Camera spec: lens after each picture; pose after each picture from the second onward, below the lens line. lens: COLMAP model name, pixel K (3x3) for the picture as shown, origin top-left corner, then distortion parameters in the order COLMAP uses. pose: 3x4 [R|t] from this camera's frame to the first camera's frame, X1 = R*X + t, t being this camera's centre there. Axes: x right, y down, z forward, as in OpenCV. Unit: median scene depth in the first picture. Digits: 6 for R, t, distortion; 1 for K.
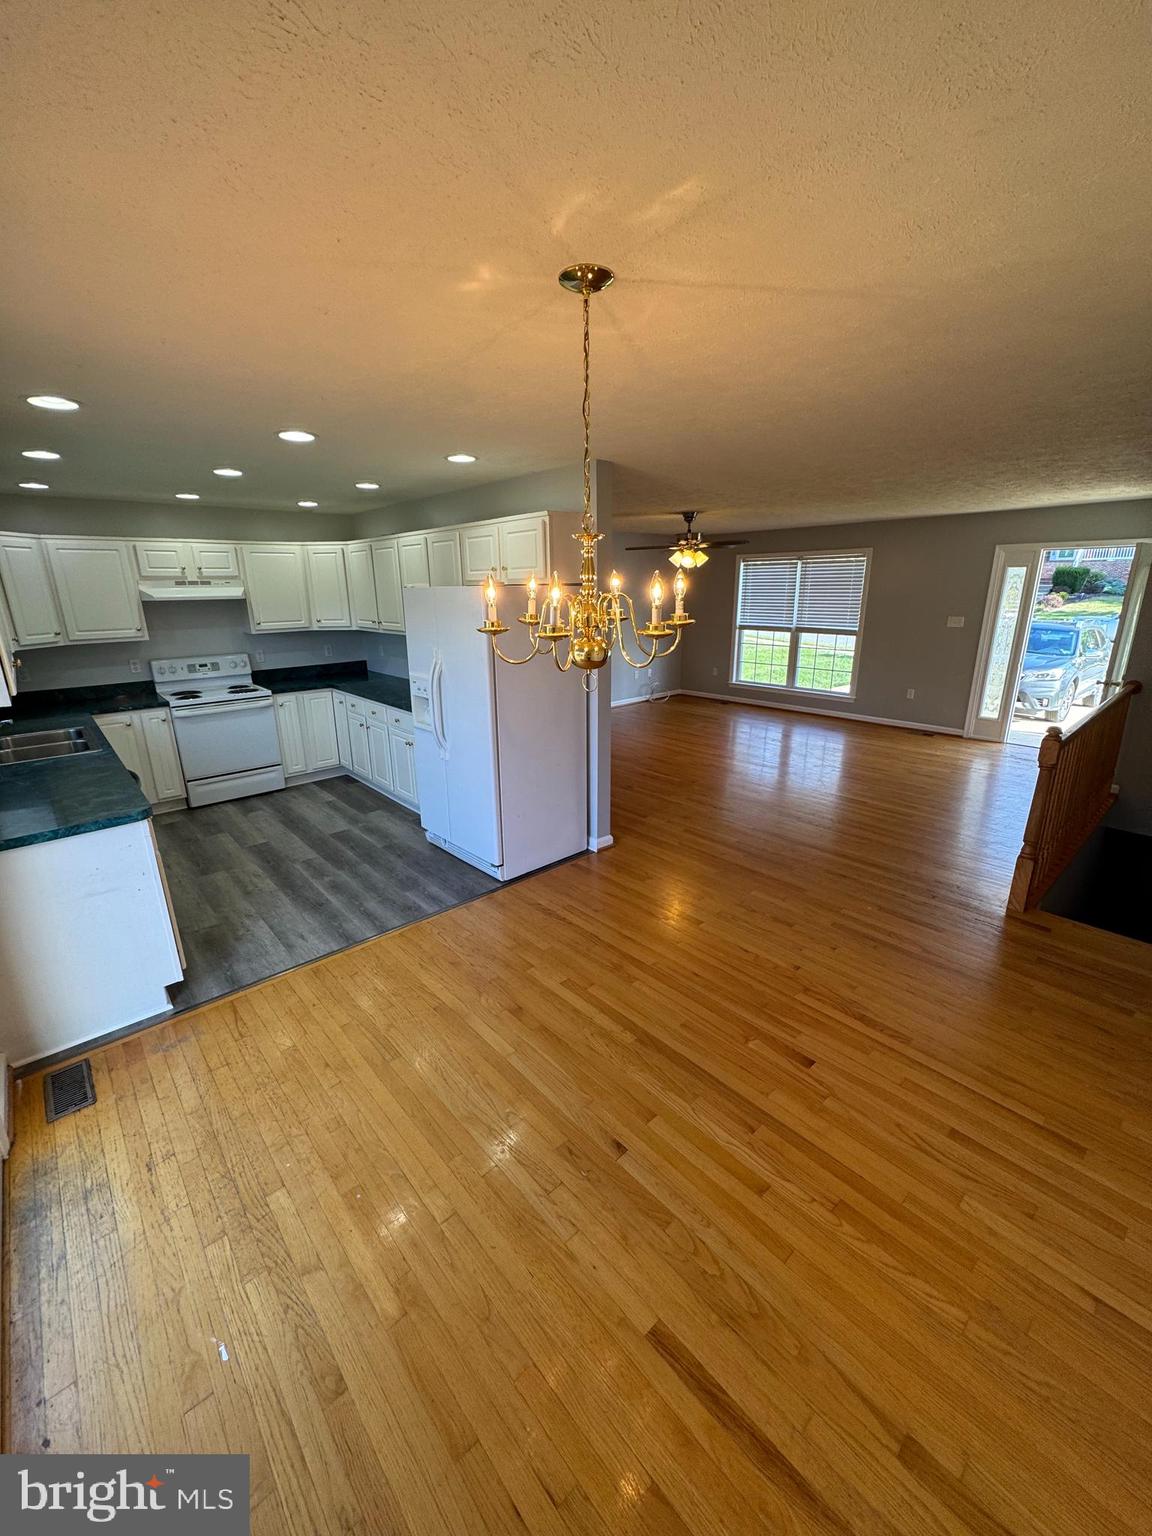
lens RADIAL K [[609.9, 0, 566.6], [0, 609.9, 764.5], [0, 0, 1]] dist [-0.001984, -0.000470]
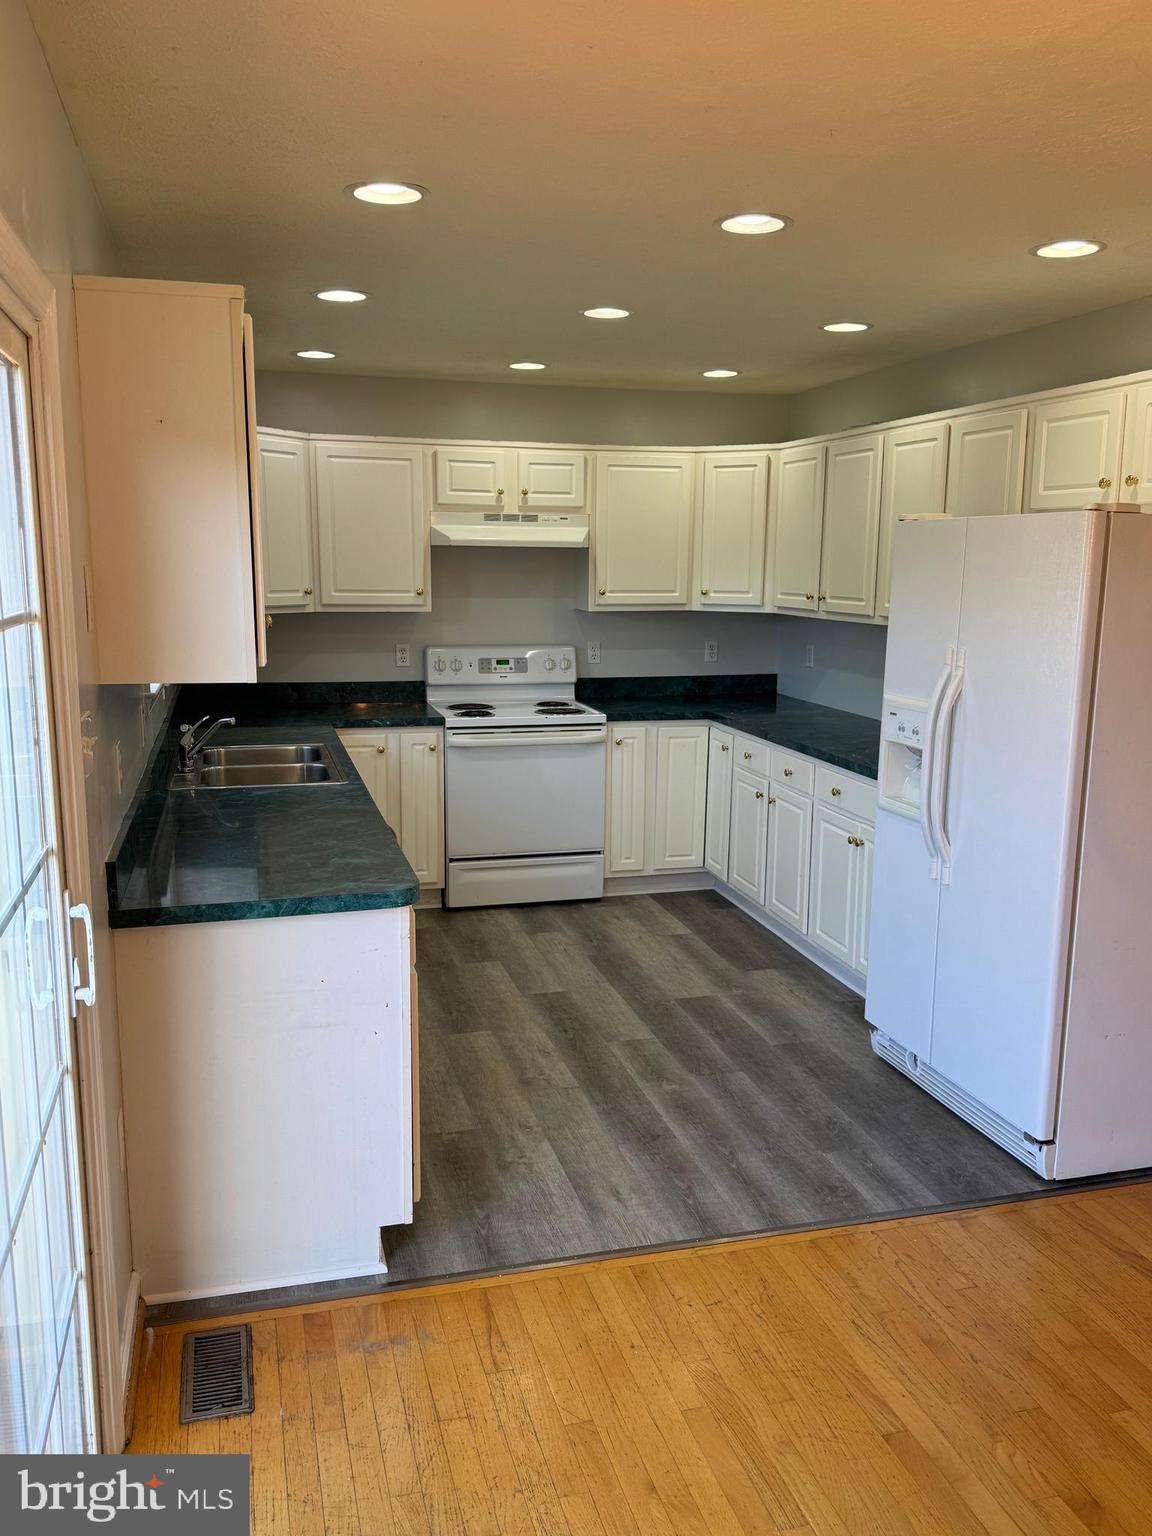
lens RADIAL K [[1214.9, 0, 571.9], [0, 1214.9, 772.2], [0, 0, 1]] dist [0.064426, -0.098764]
pose [[0.896895, 0.099277, -0.430956, -0.056693], [-0.144691, 0.986719, -0.073823, 0.017605], [0.417904, 0.128567, 0.899348, 0.033913]]
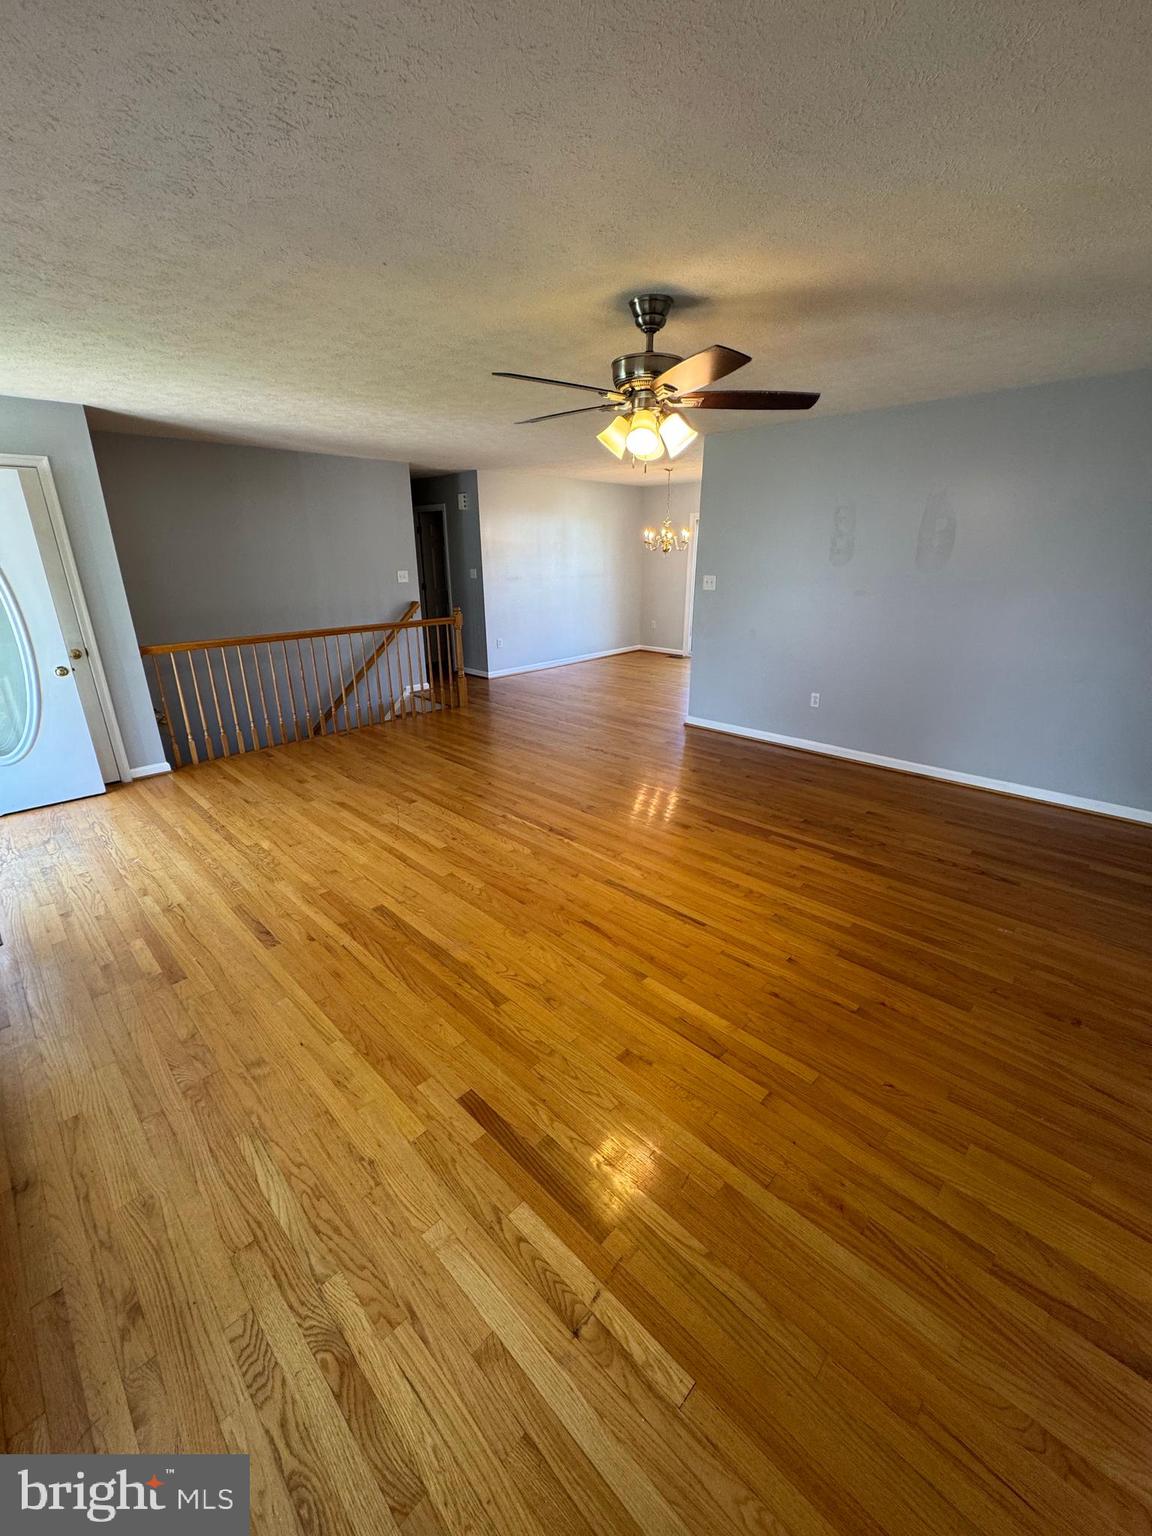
lens RADIAL K [[609.9, 0, 574.9], [0, 609.9, 763.2], [0, 0, 1]] dist [-0.001984, -0.000470]
pose [[-0.996767, 0.044446, -0.066932, 0.439849], [-0.003007, 0.811836, 0.583877, -0.622170], [0.080289, 0.582191, -0.809078, 2.252072]]
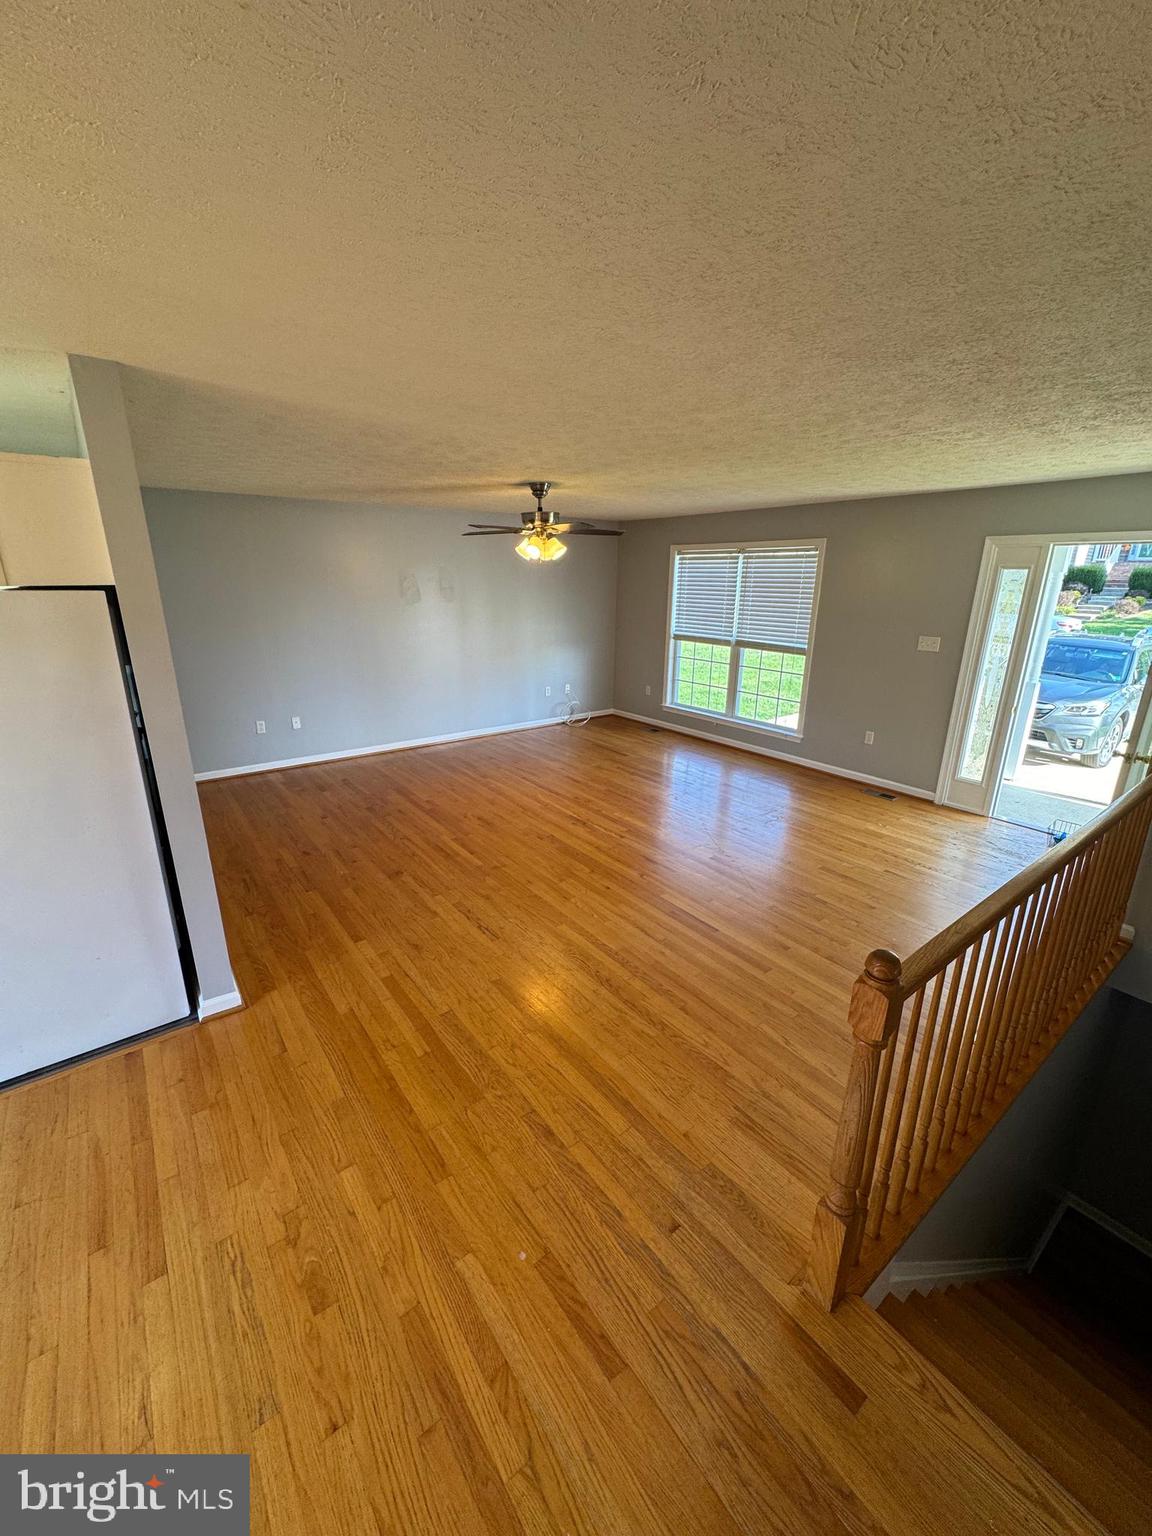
lens RADIAL K [[609.9, 0, 570.1], [0, 609.9, 763.1], [0, 0, 1]] dist [-0.001984, -0.000470]
pose [[0.996637, 0.043196, -0.069635, 0.467060], [-0.042266, 0.998997, 0.014772, -0.147264], [0.070203, -0.011779, 0.997463, 0.432784]]
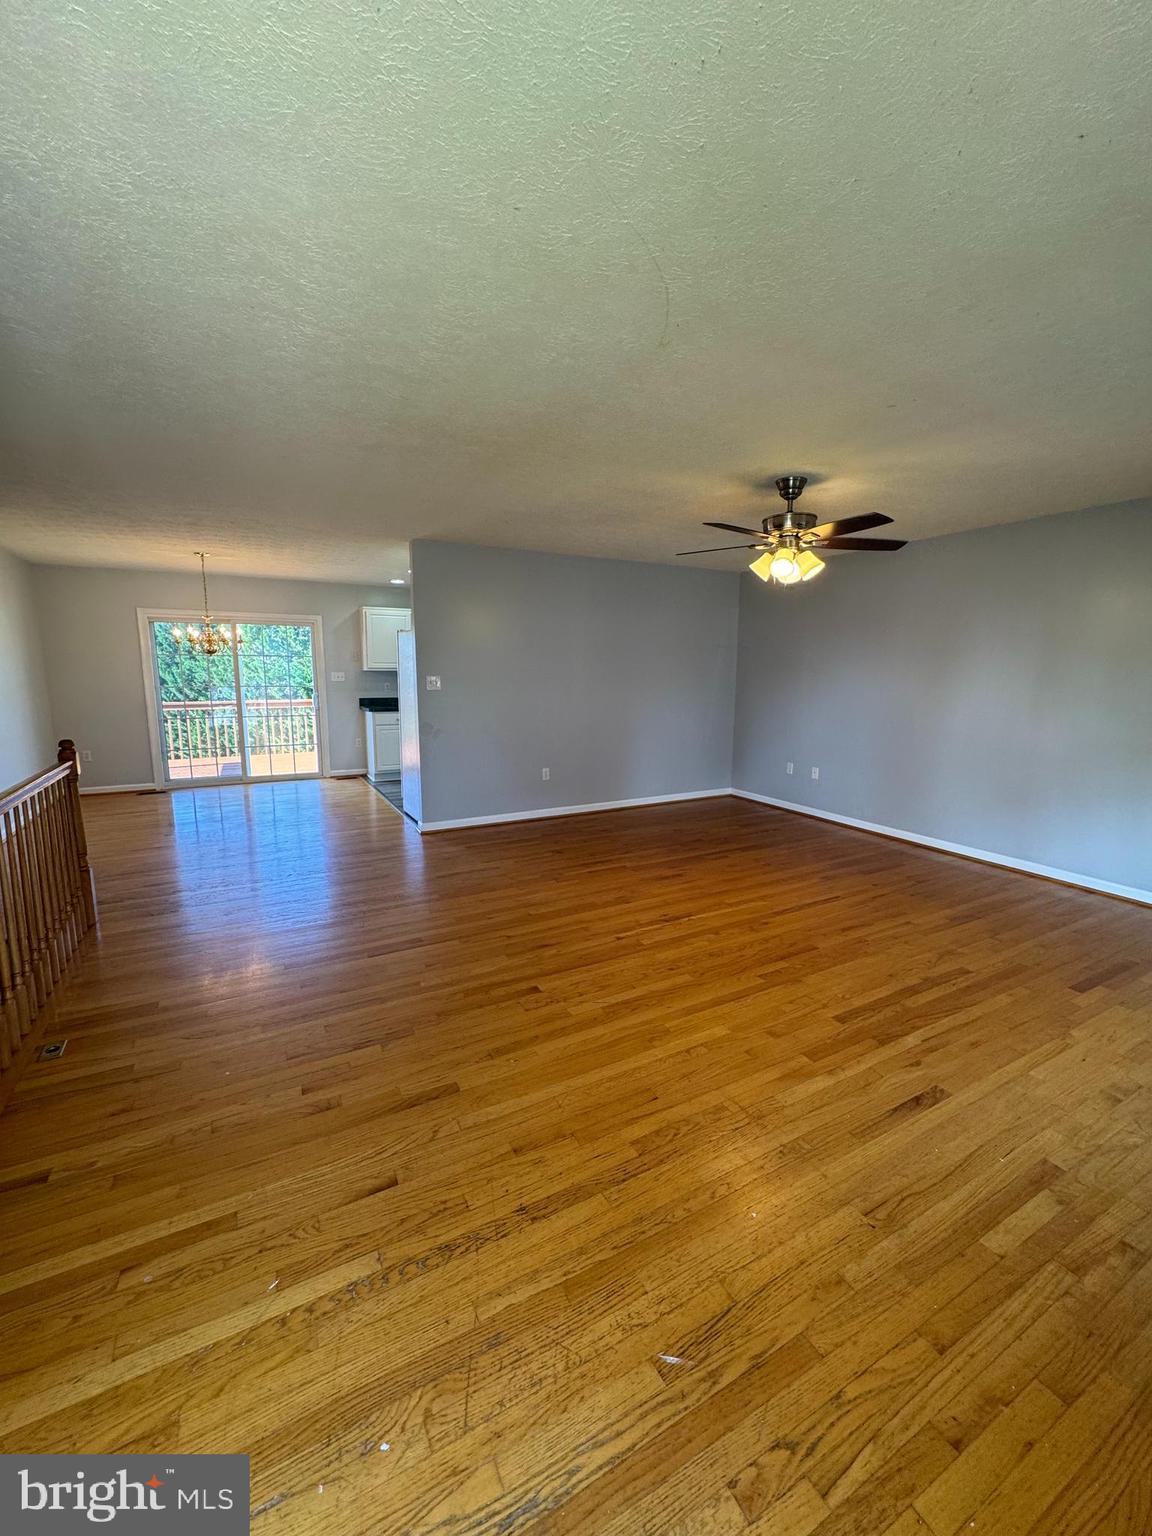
lens RADIAL K [[609.9, 0, 573.5], [0, 609.9, 760.1], [0, 0, 1]] dist [-0.001984, -0.000470]
pose [[-0.224543, 0.157643, -0.961628, 1.239789], [-0.277300, 0.935692, 0.218141, -0.381582], [0.934176, 0.315641, -0.166389, 1.529226]]
